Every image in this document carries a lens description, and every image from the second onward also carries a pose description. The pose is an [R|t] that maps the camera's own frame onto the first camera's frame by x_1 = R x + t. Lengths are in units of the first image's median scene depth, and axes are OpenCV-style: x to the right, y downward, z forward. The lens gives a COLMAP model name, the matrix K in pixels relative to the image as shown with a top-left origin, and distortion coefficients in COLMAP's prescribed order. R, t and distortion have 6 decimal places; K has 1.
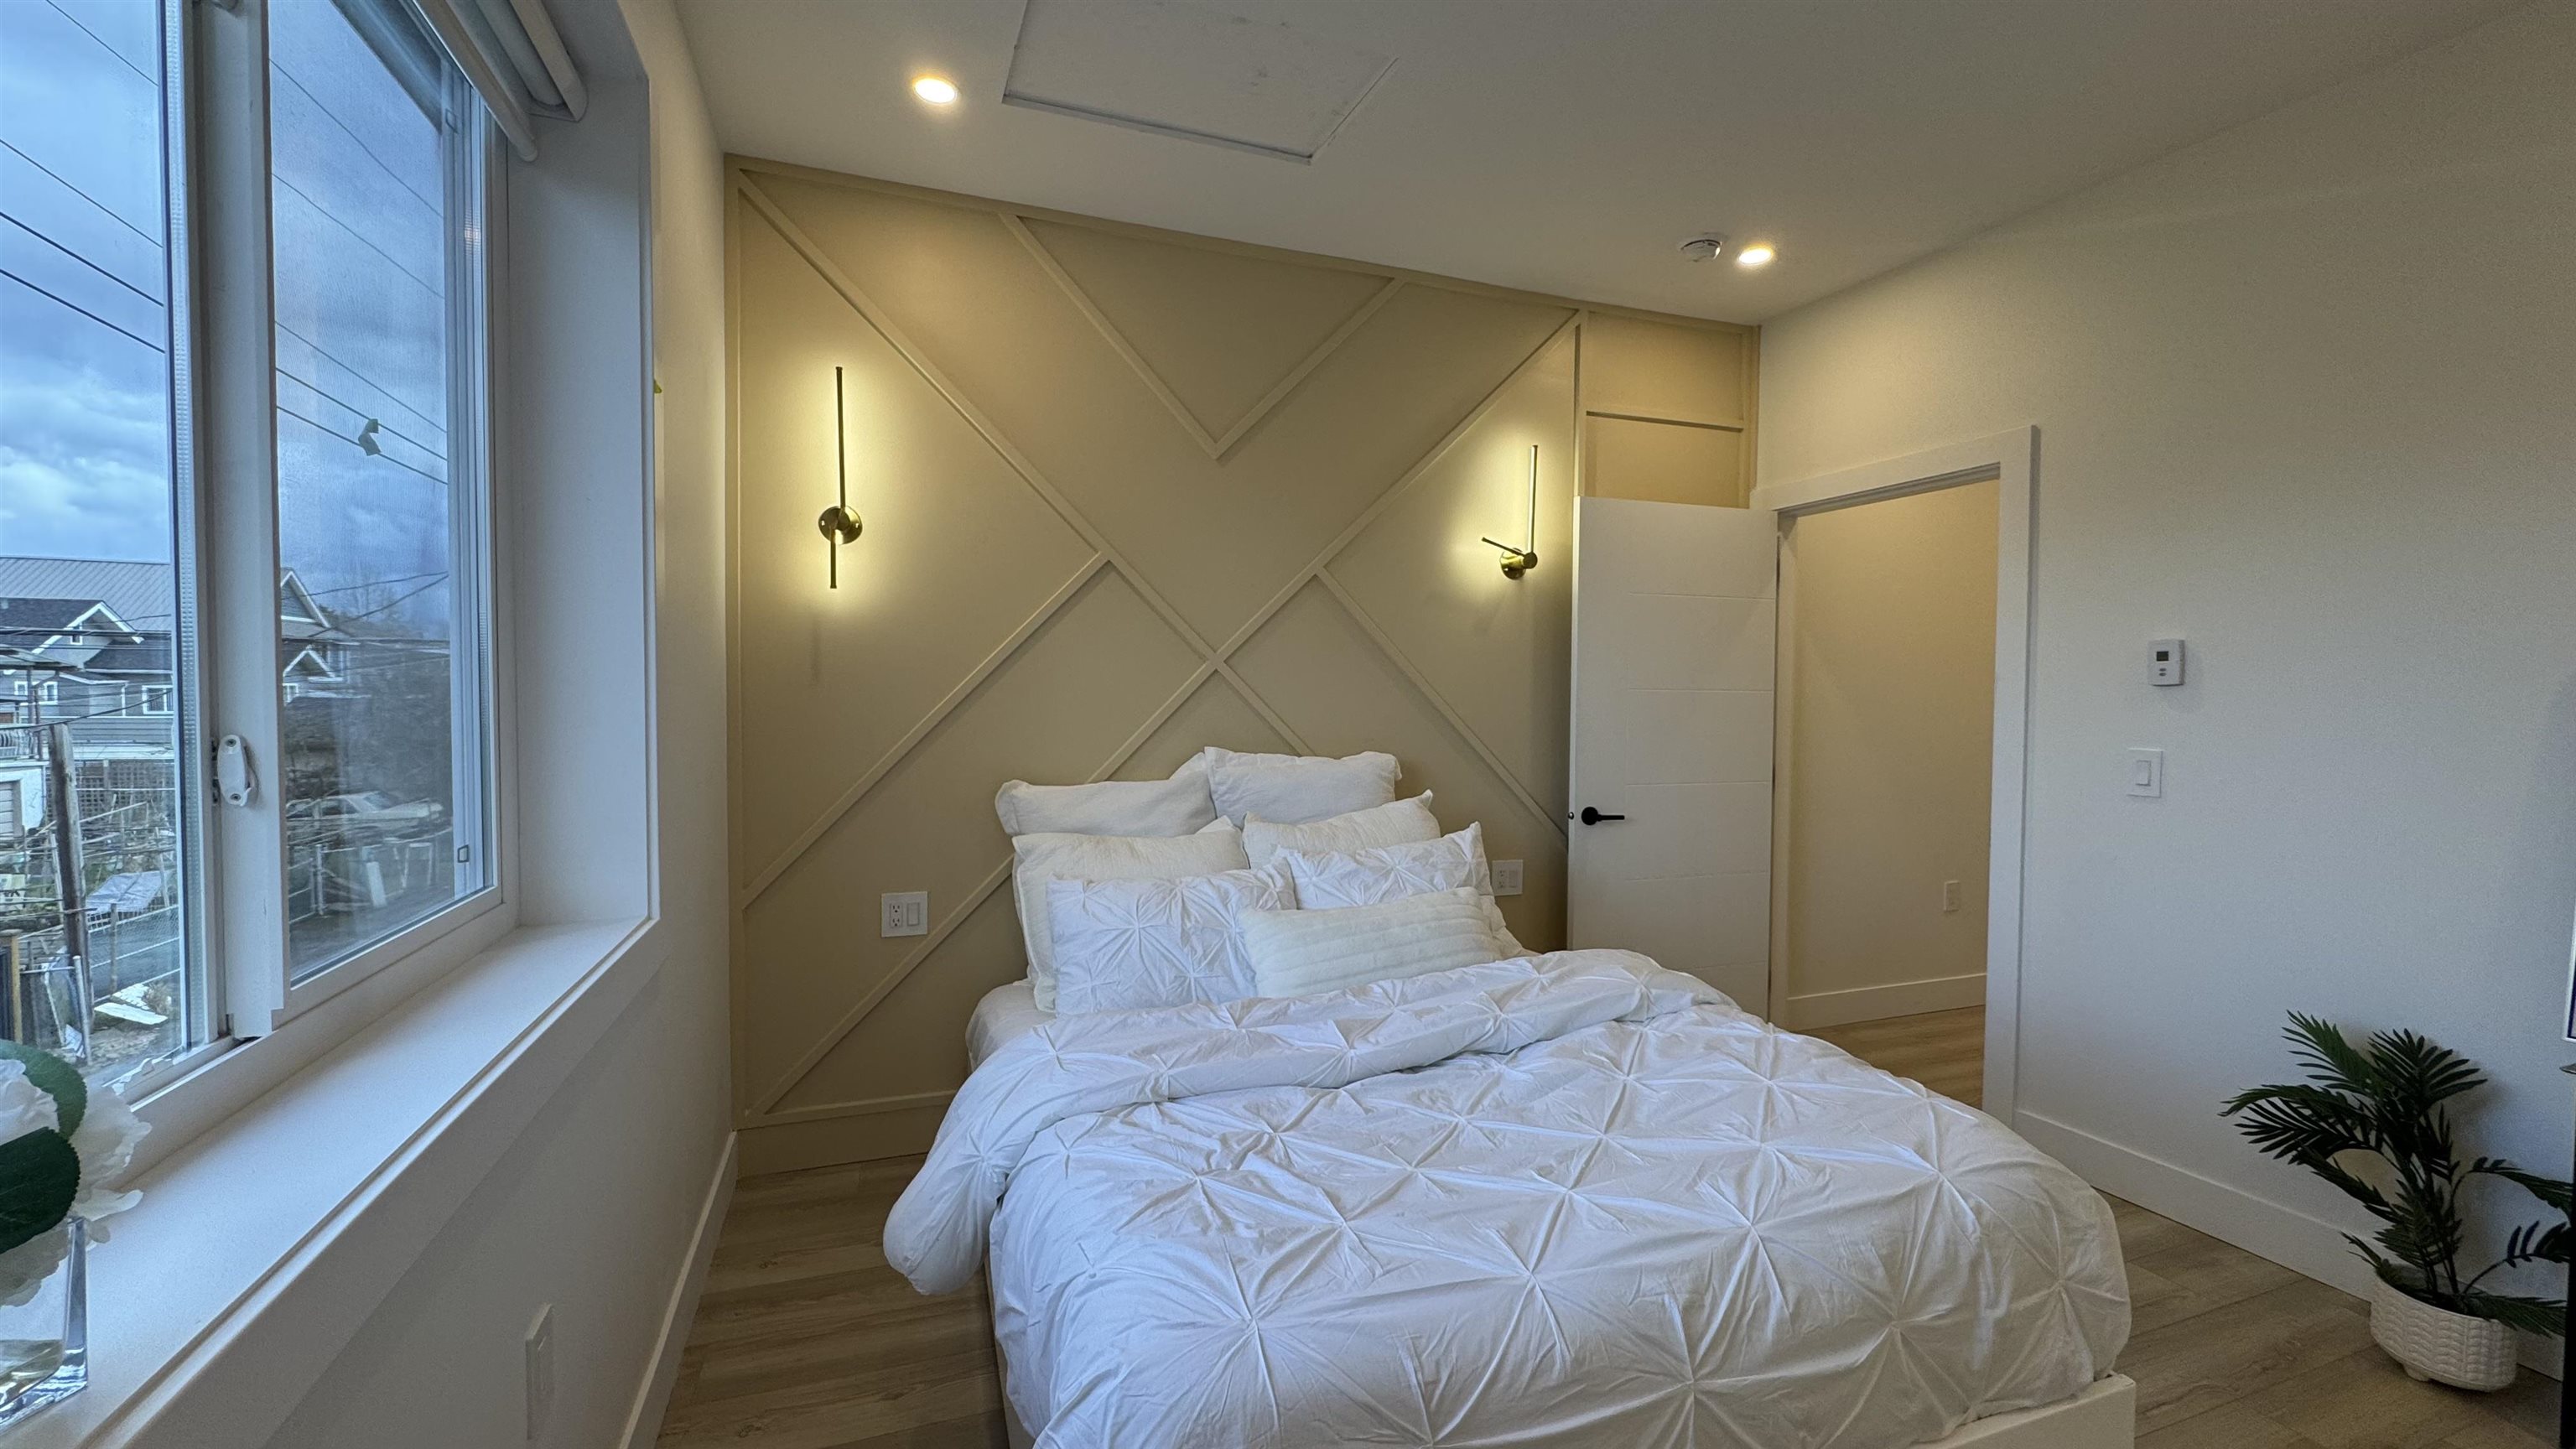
lens RADIAL K [[1027.8, 0, 1288.0], [0, 1027.8, 724.5], [0, 0, 1]] dist [-0.010735, 0.003978]
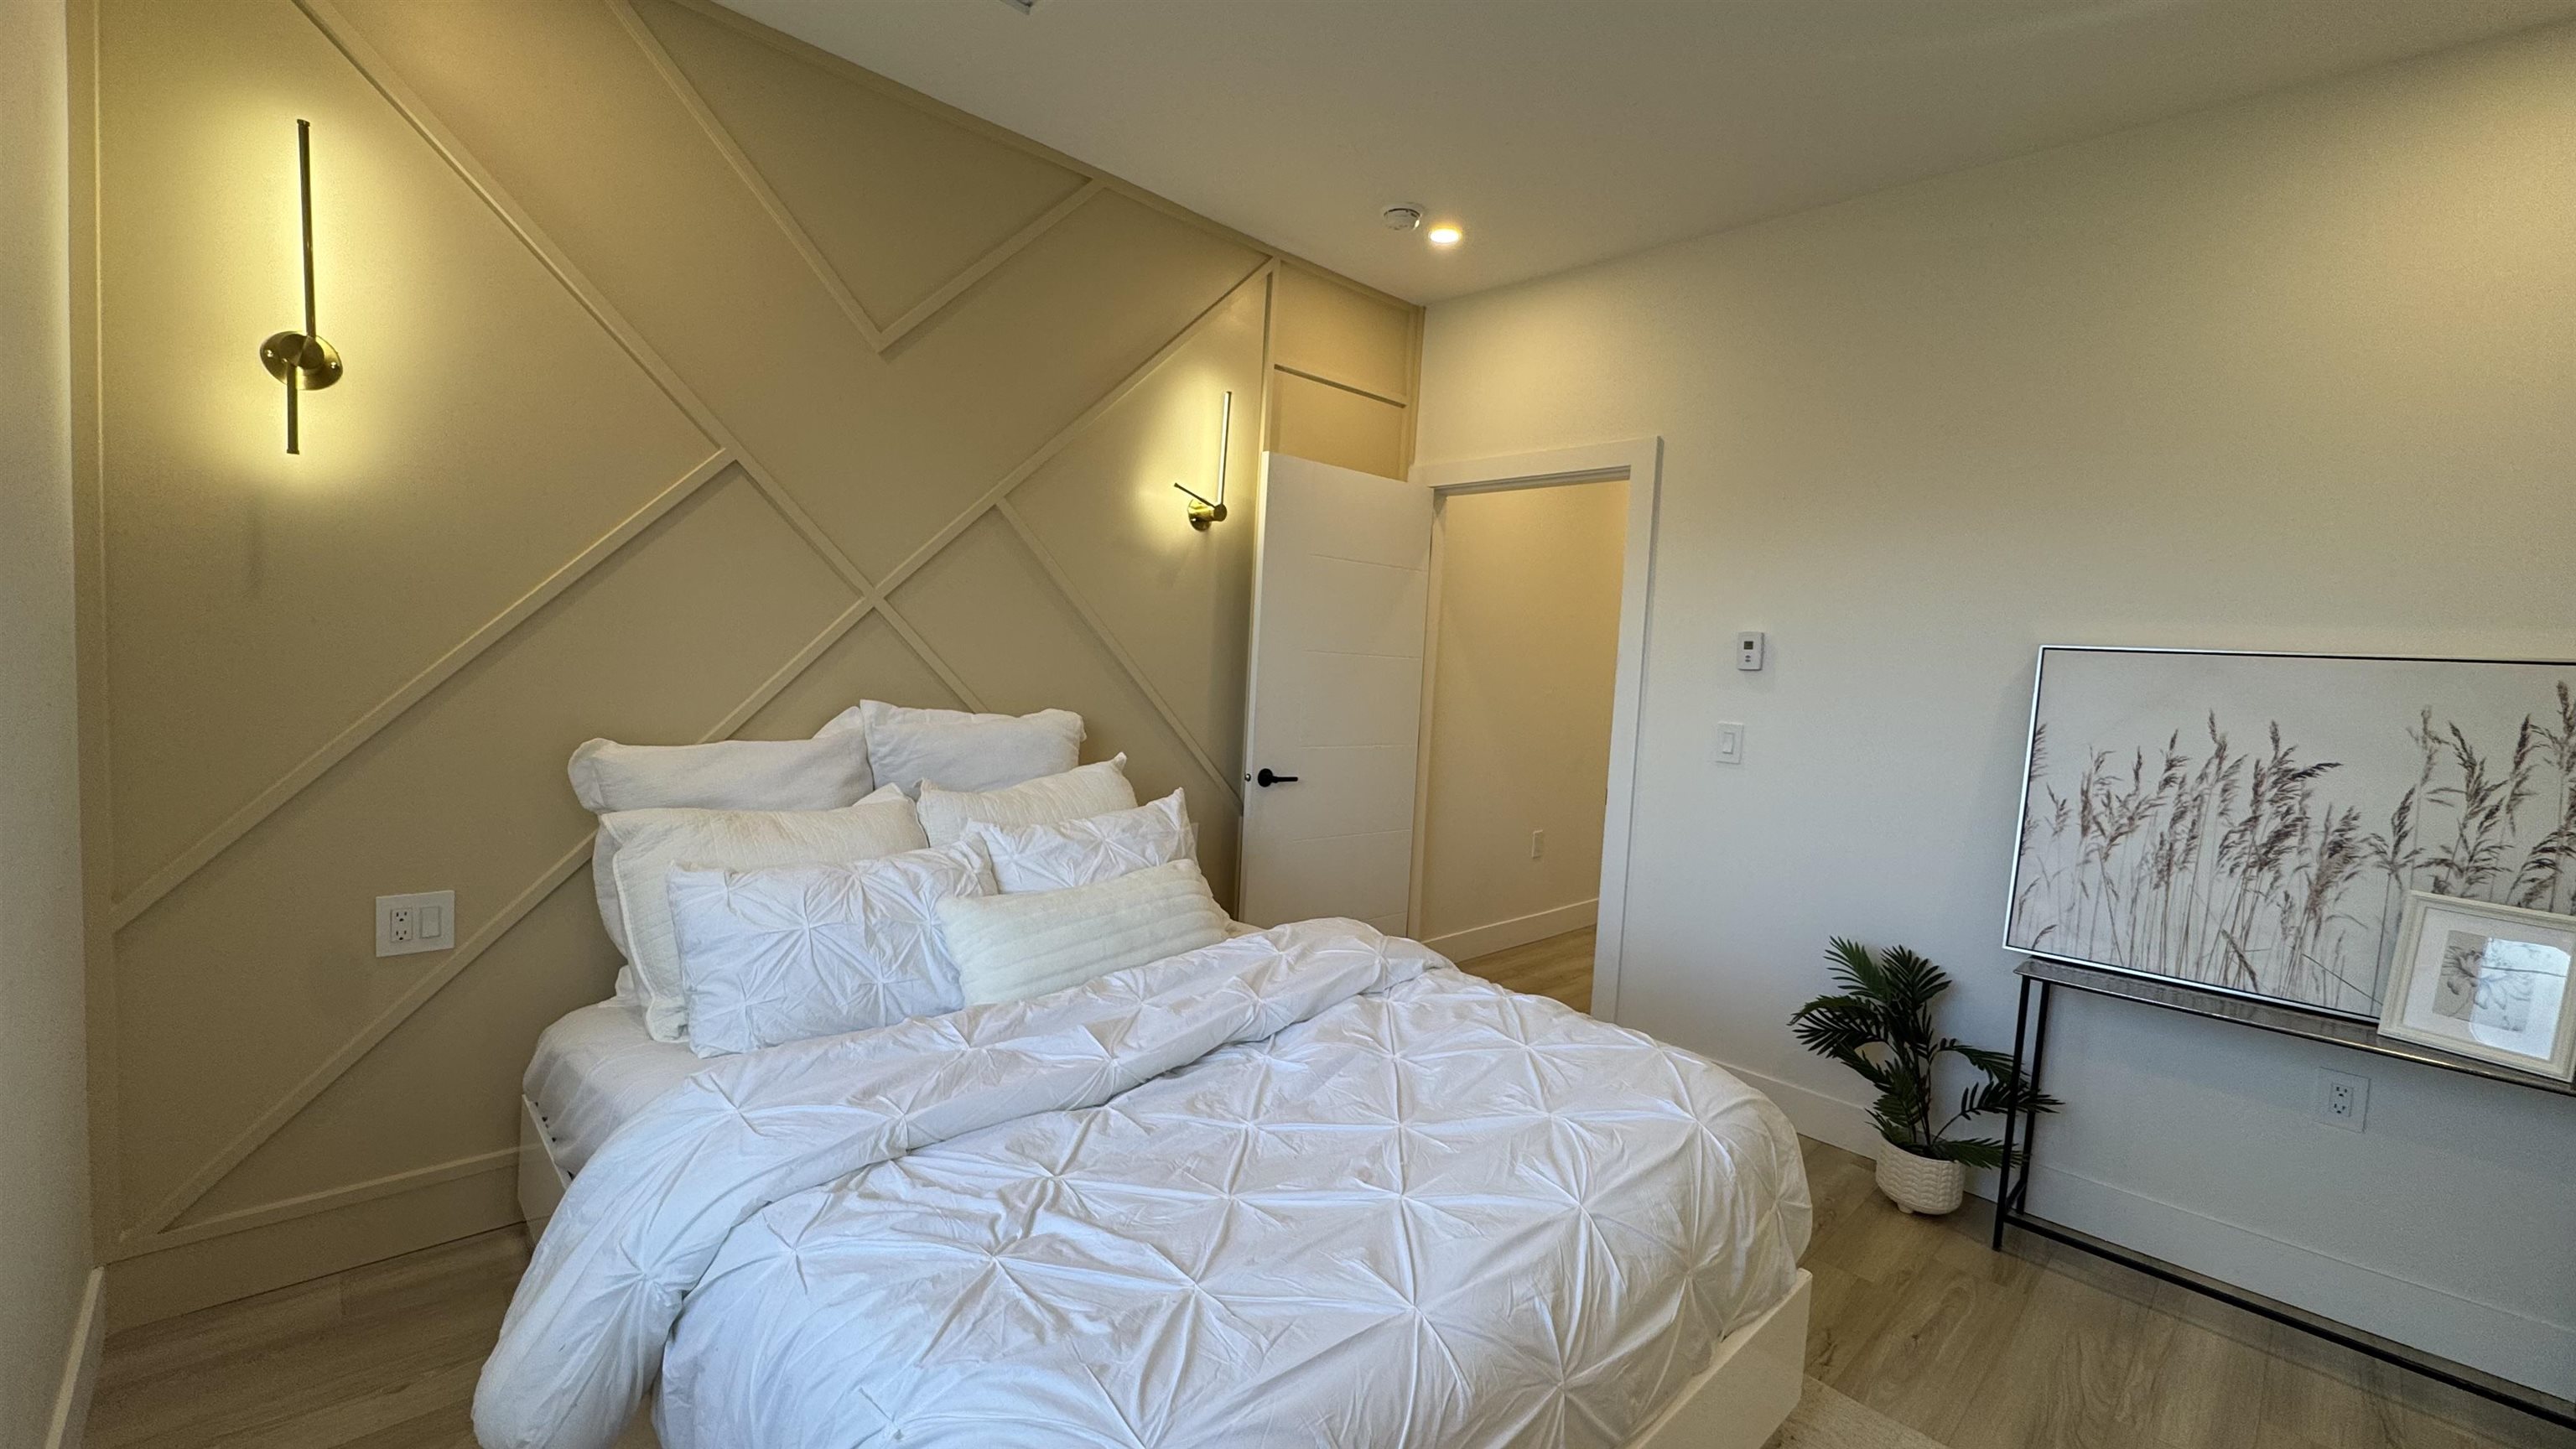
lens RADIAL K [[1027.8, 0, 1288.0], [0, 1027.8, 724.5], [0, 0, 1]] dist [-0.010735, 0.003978]
pose [[0.915940, 0.015467, 0.401017, -0.137727], [-0.034498, 0.998593, 0.040280, -0.005275], [-0.399830, -0.050729, 0.915184, 0.142349]]
